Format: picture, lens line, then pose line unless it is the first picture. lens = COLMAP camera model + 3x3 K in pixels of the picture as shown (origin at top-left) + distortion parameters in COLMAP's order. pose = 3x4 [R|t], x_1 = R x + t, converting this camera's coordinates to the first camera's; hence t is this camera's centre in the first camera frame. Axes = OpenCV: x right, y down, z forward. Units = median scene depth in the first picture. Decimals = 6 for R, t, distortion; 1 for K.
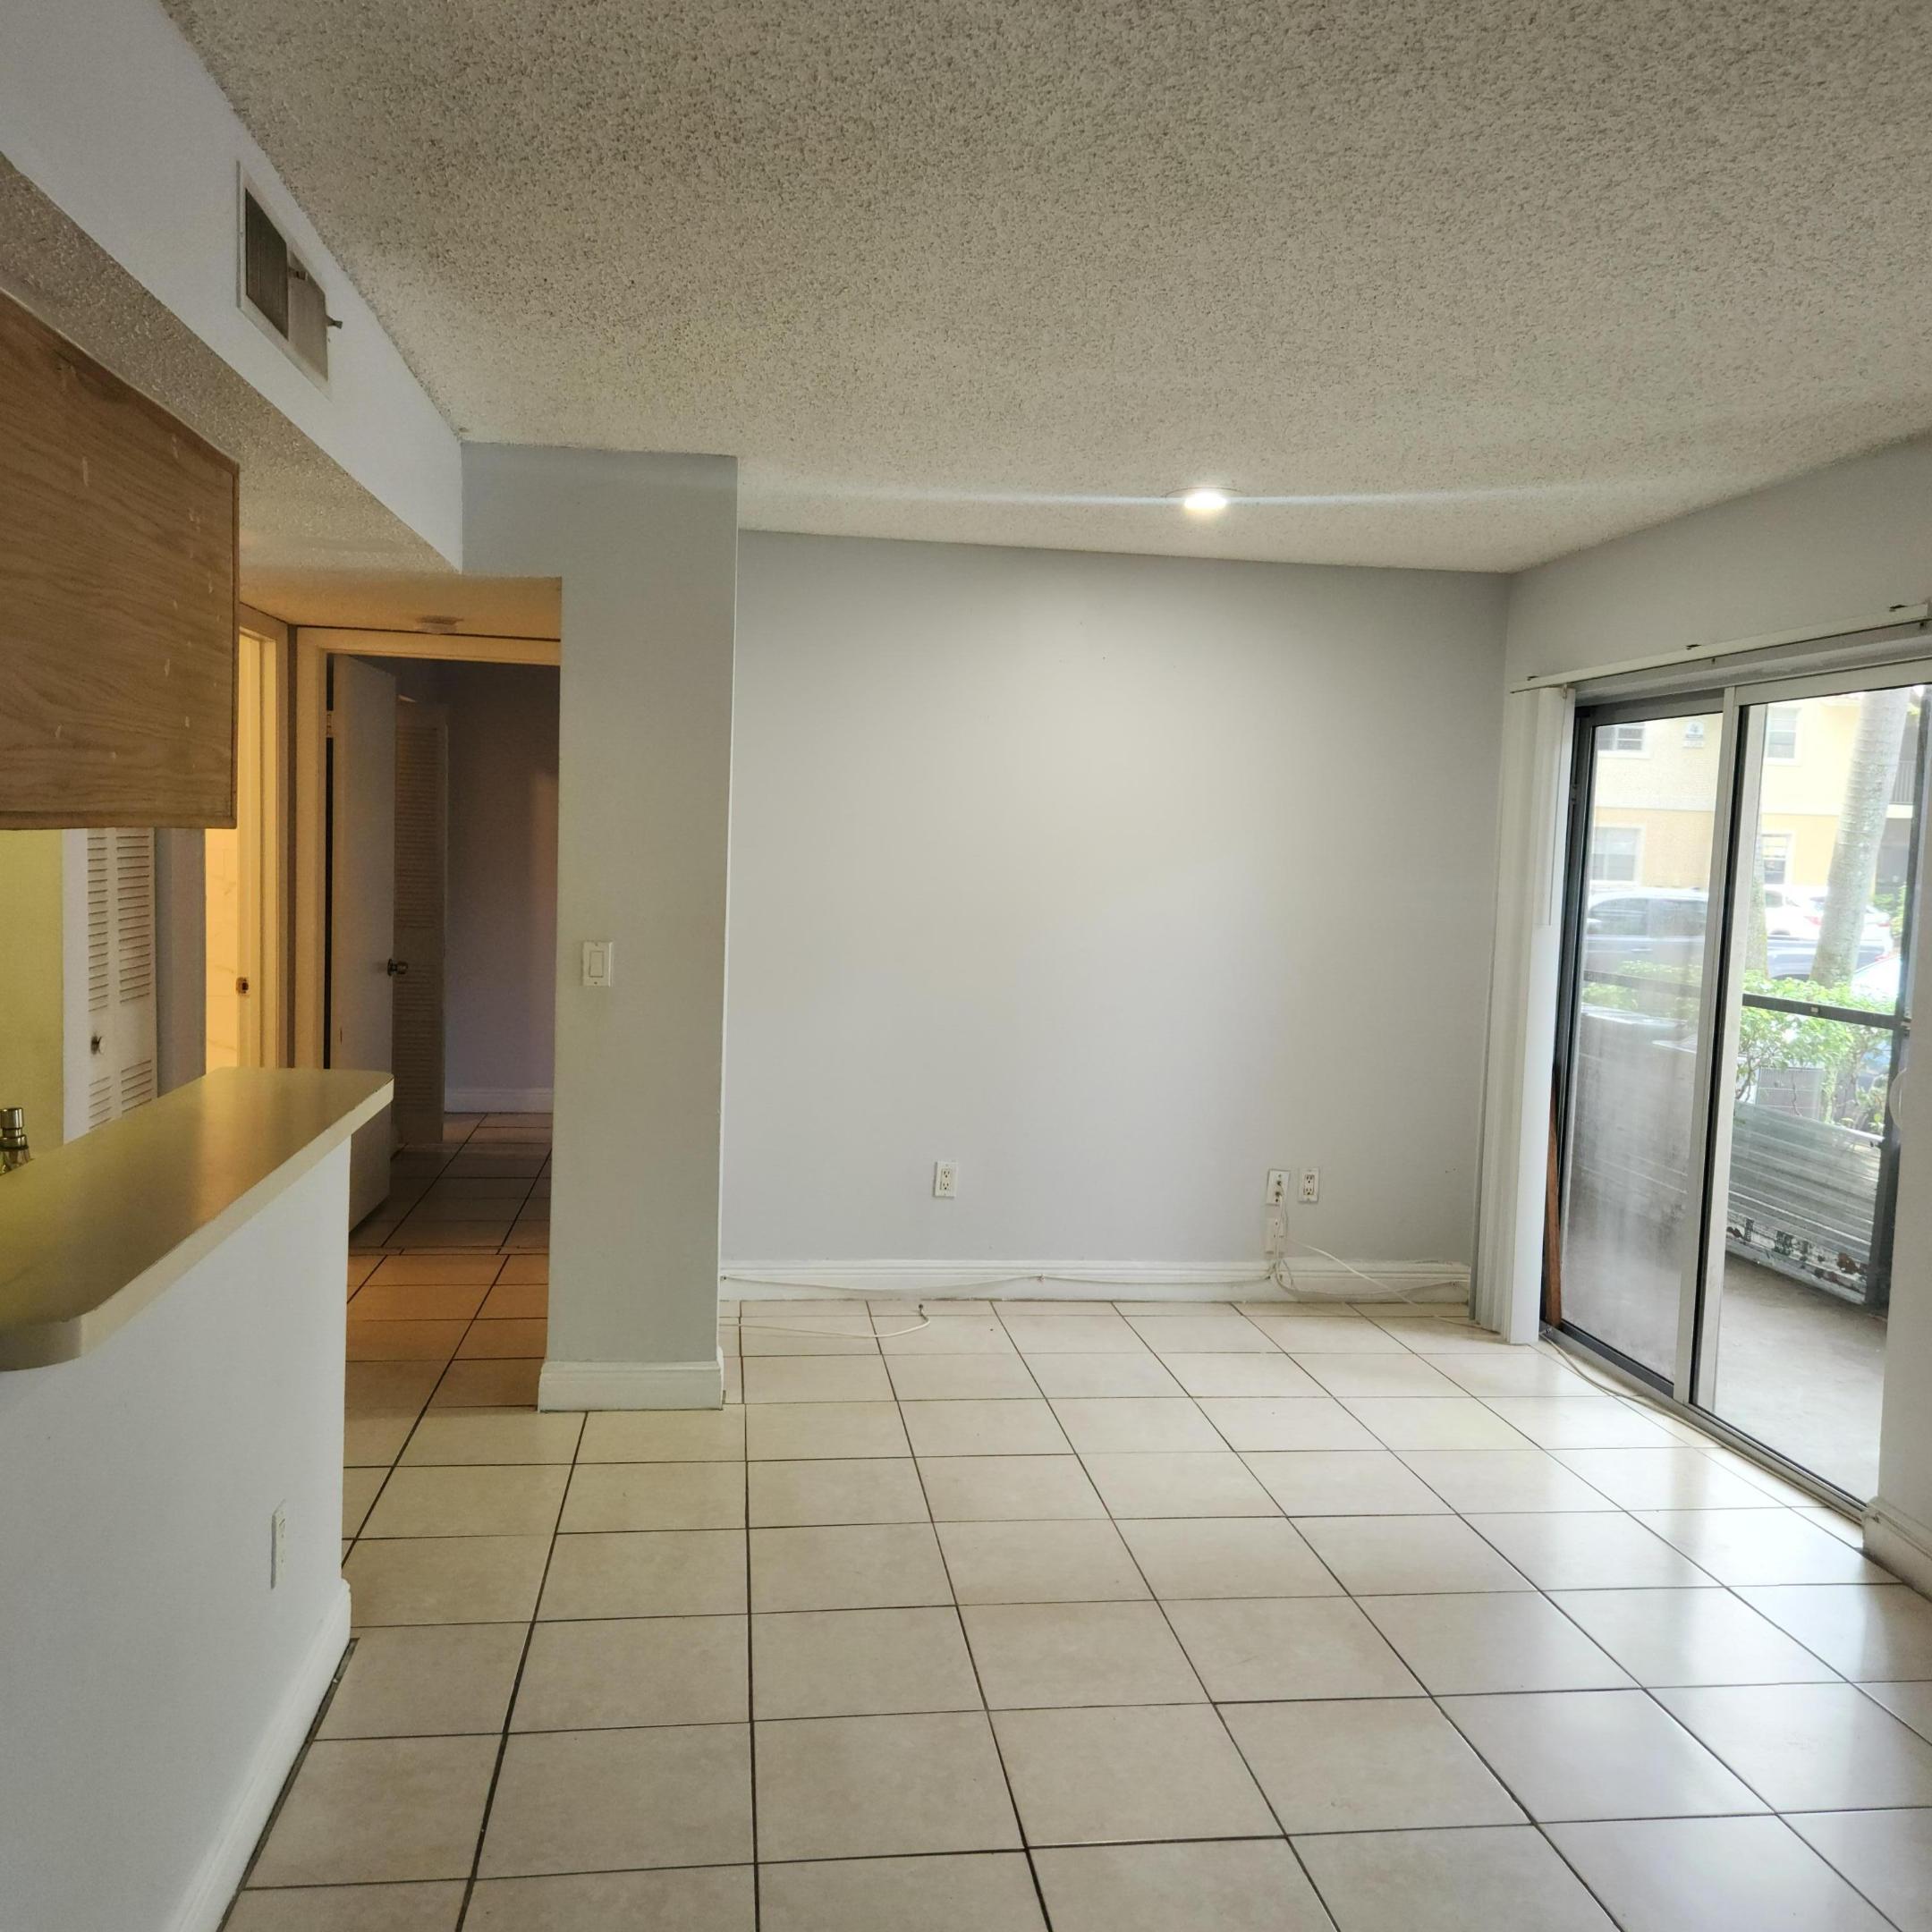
lens RADIAL K [[1734.4, 0, 961.0], [0, 1734.4, 966.5], [0, 0, 1]] dist [0.083524, -0.094368]
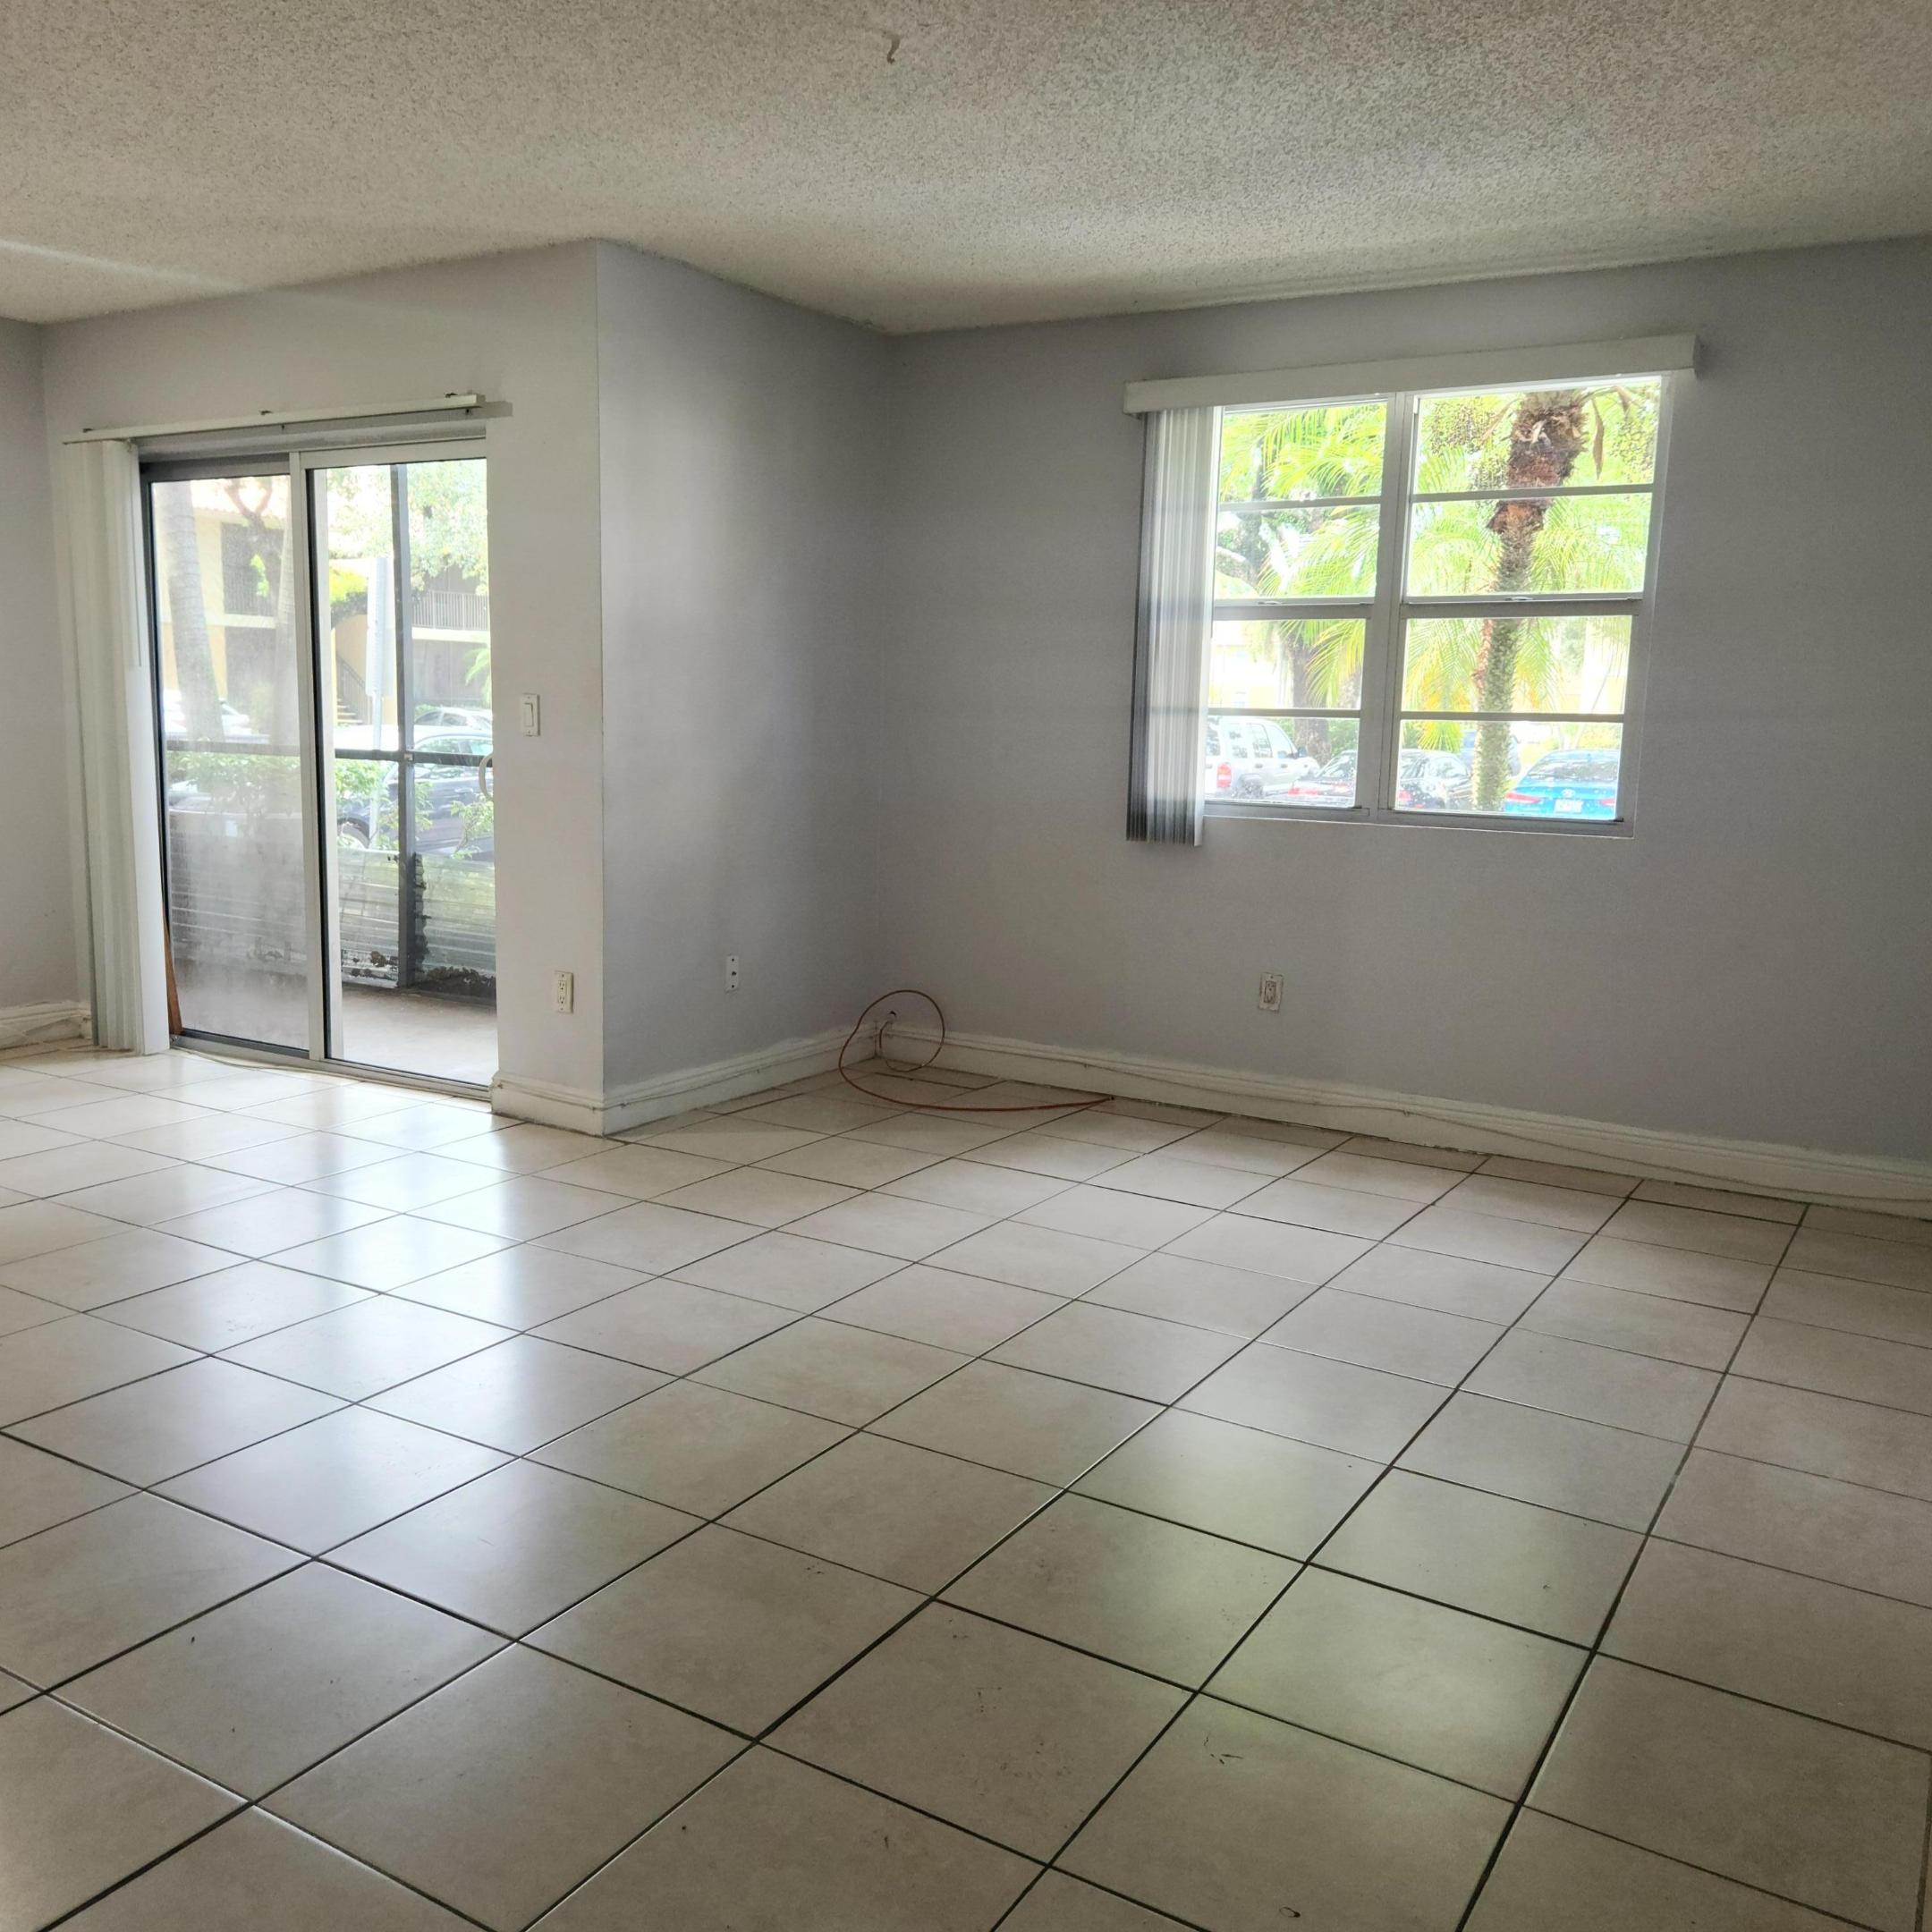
lens RADIAL K [[1734.4, 0, 961.4], [0, 1734.4, 975.0], [0, 0, 1]] dist [0.083524, -0.094368]
pose [[0.629705, -0.142047, 0.763737, -0.211597], [0.061259, 0.989158, 0.133465, 0.052832], [-0.774415, -0.037258, 0.631580, -0.097329]]
